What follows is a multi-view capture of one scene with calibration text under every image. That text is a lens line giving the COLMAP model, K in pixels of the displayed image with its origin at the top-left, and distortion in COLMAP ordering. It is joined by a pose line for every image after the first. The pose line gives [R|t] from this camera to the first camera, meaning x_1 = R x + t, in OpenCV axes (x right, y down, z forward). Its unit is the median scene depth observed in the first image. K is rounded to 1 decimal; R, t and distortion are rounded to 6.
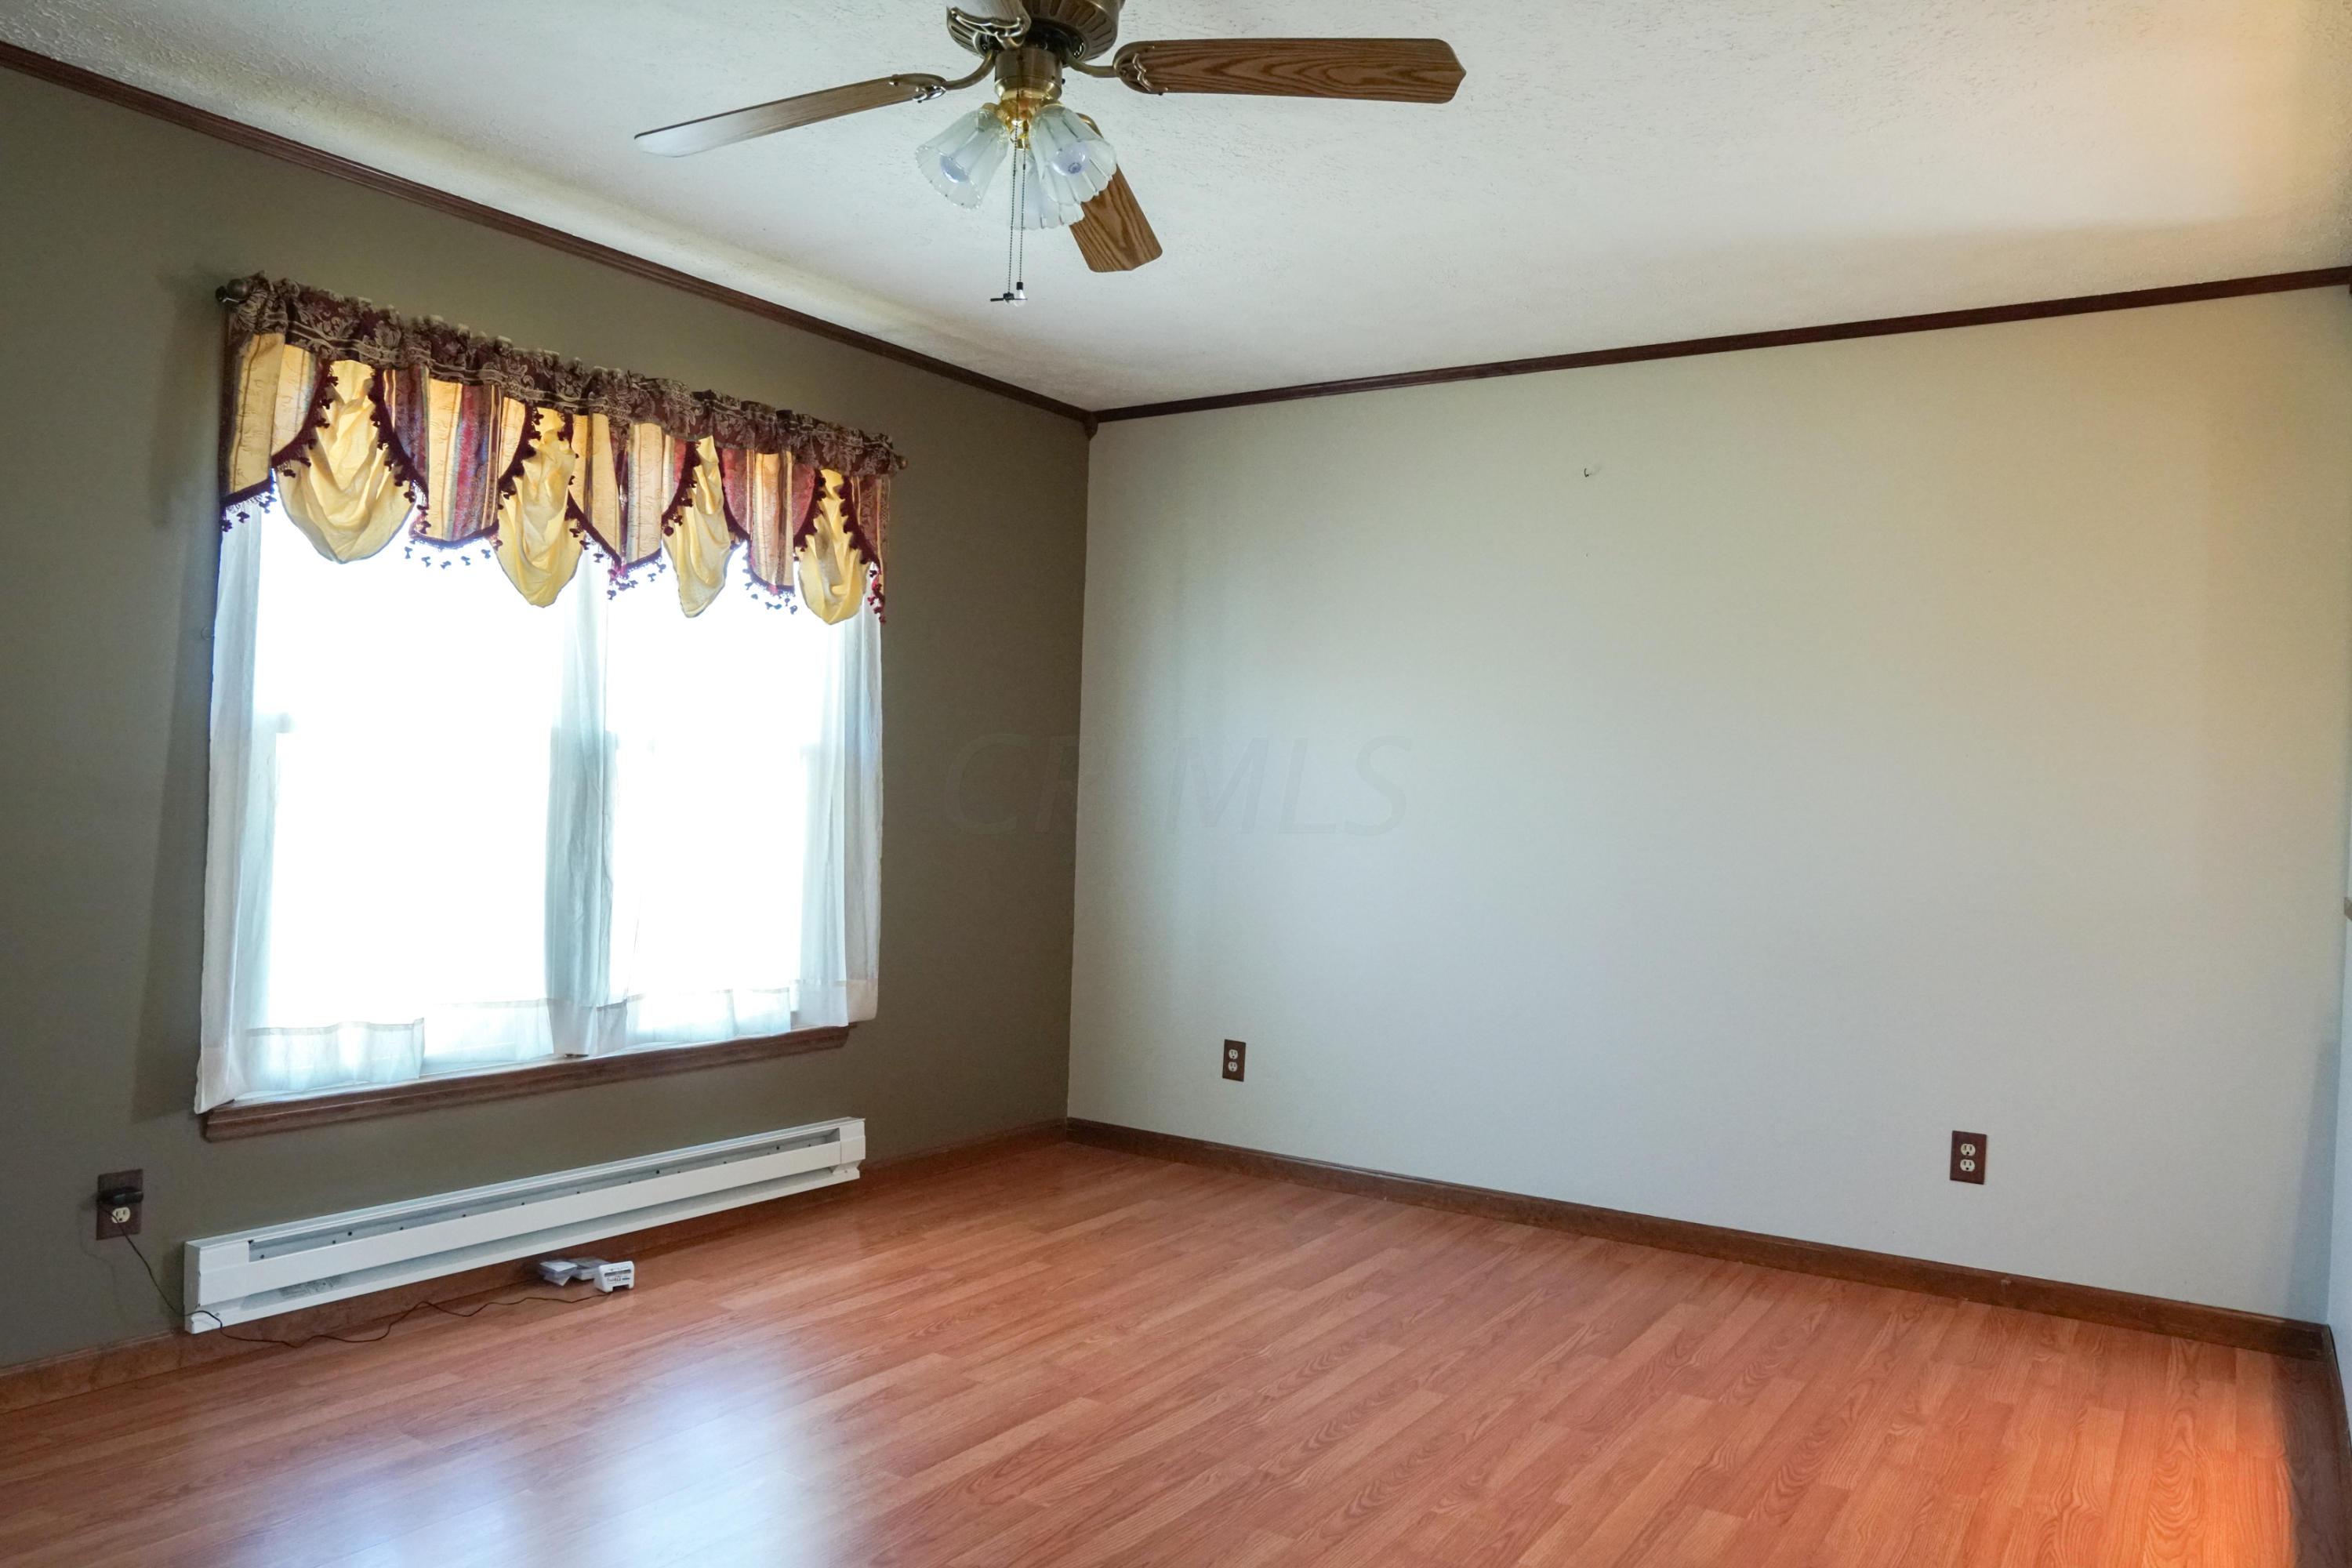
lens RADIAL K [[1663.0, 0, 1172.6], [0, 1663.0, 797.8], [0, 0, 1]] dist [-0.071813, 0.042967]
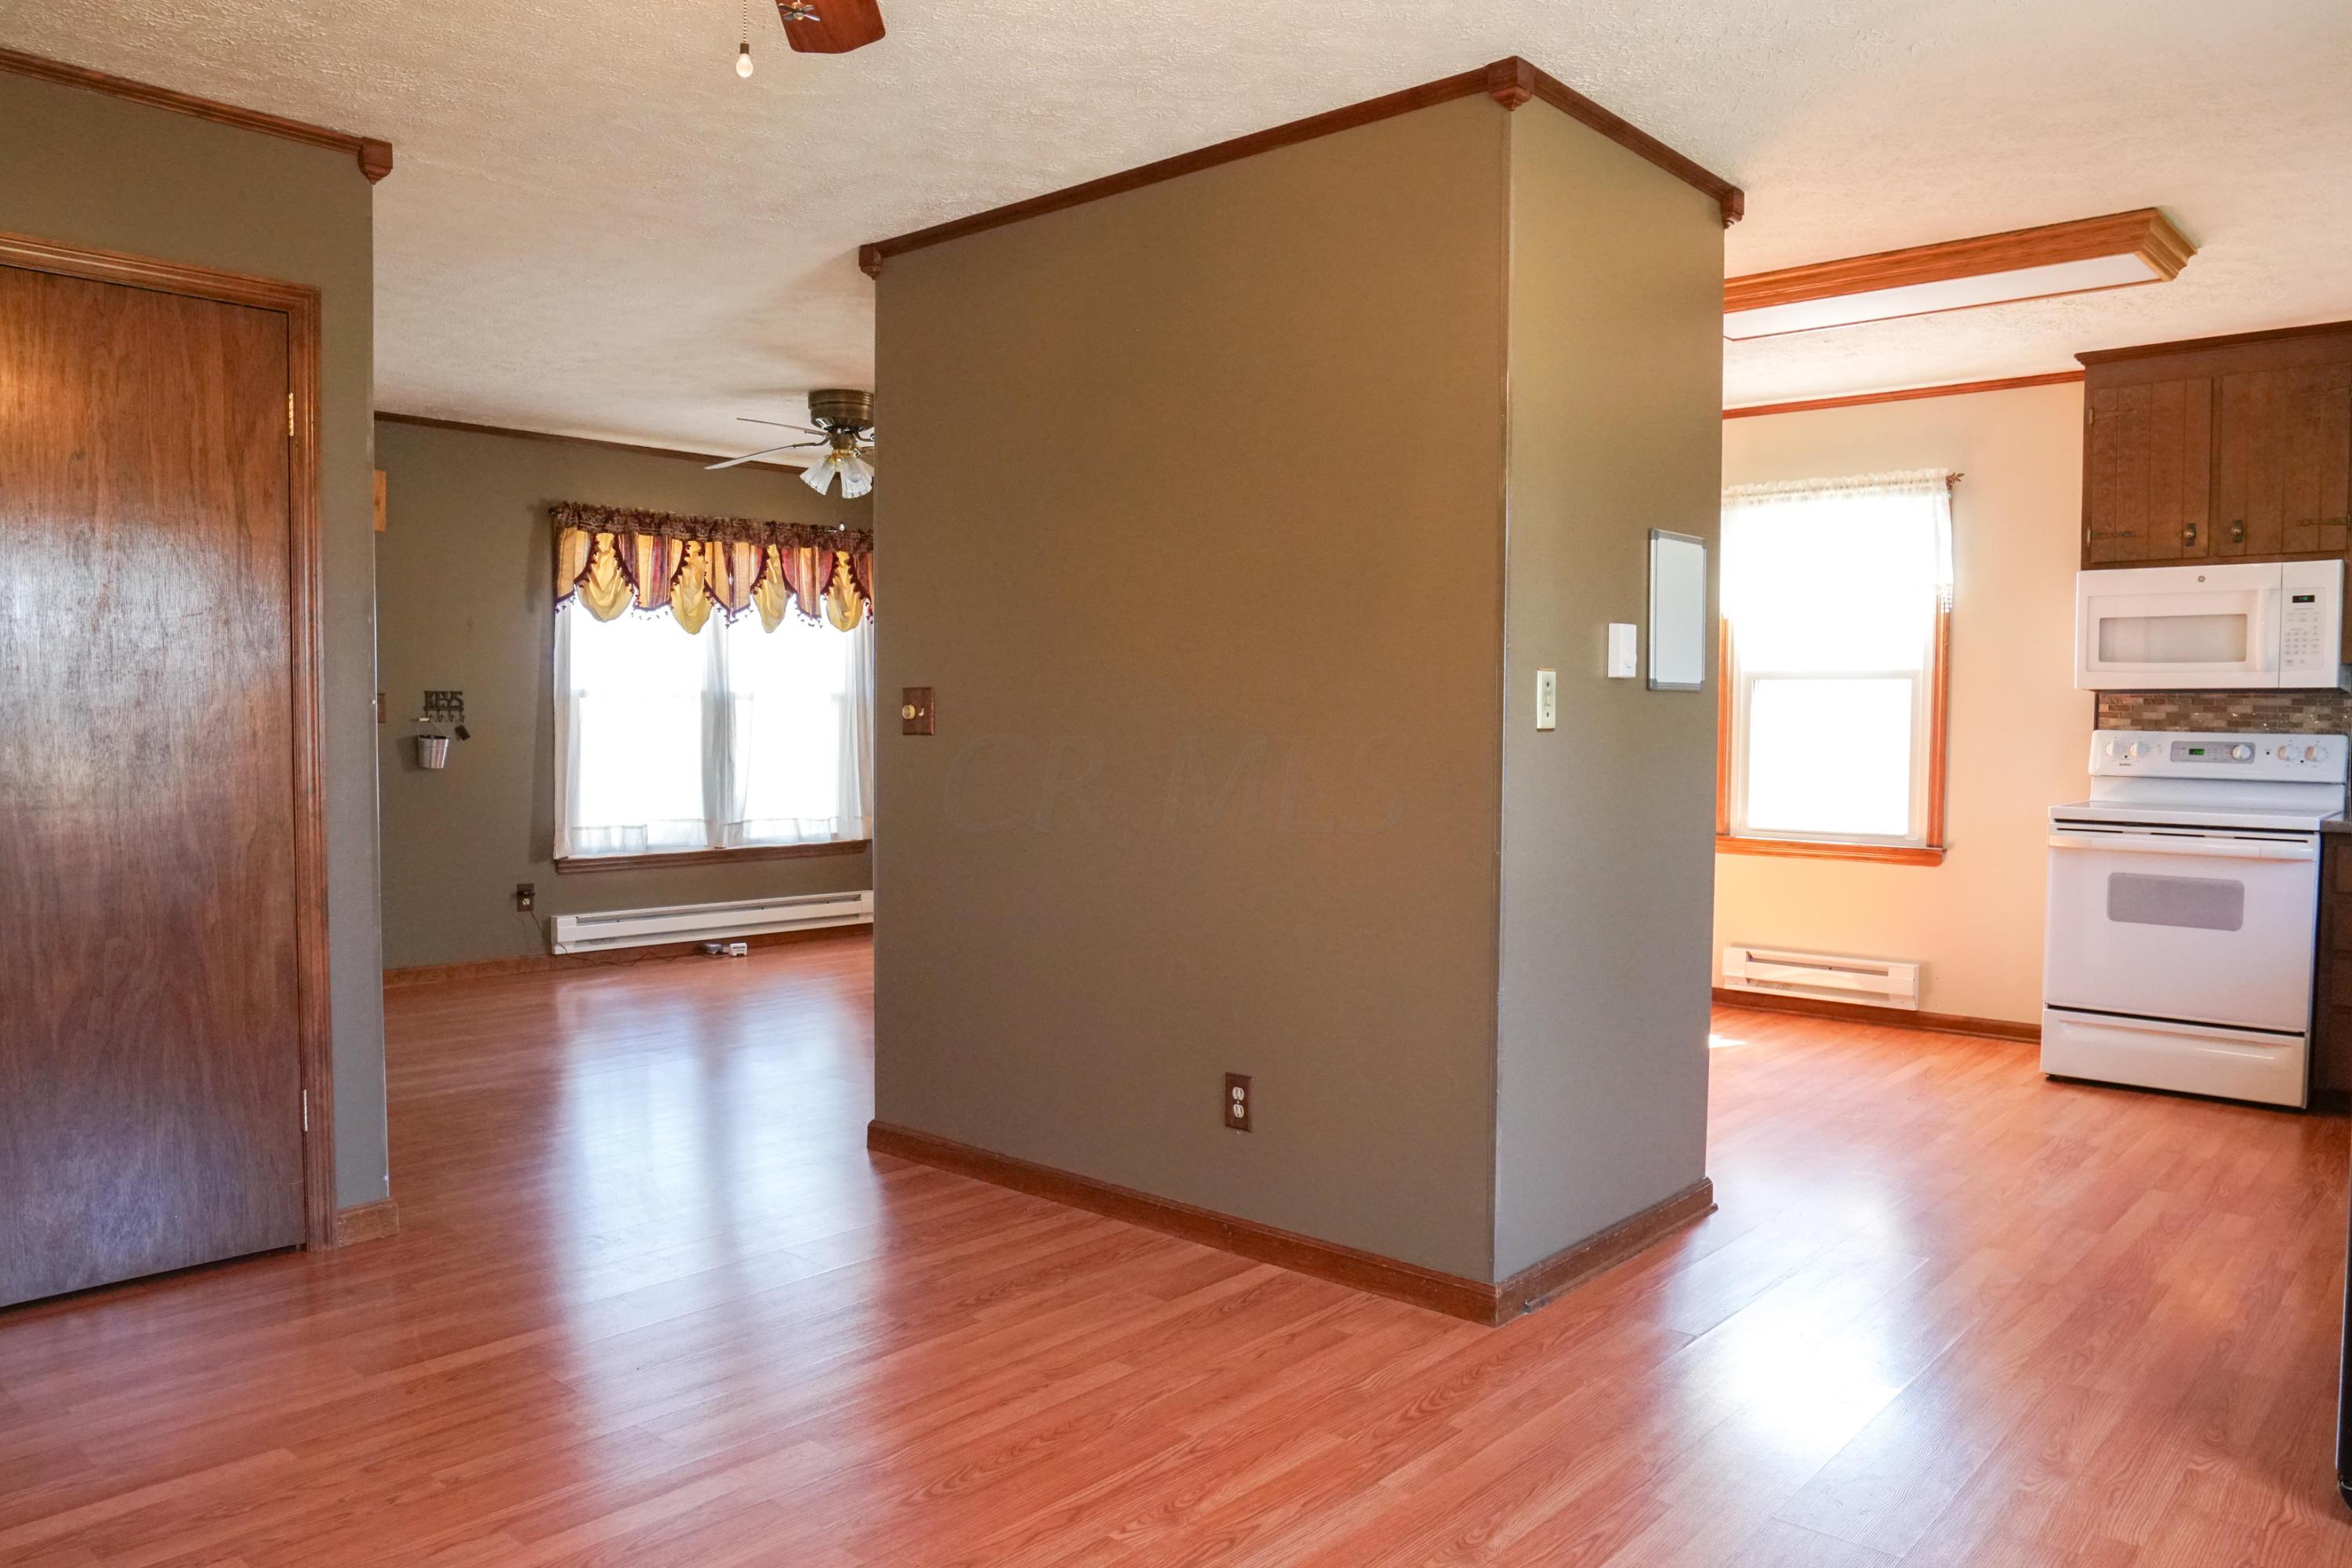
lens RADIAL K [[1663.0, 0, 1172.6], [0, 1663.0, 797.8], [0, 0, 1]] dist [-0.071813, 0.042967]
pose [[0.990107, -0.017481, -0.139221, 0.524767], [0.023572, 0.998830, 0.042224, 0.019561], [0.138320, -0.045088, 0.989361, -1.041586]]
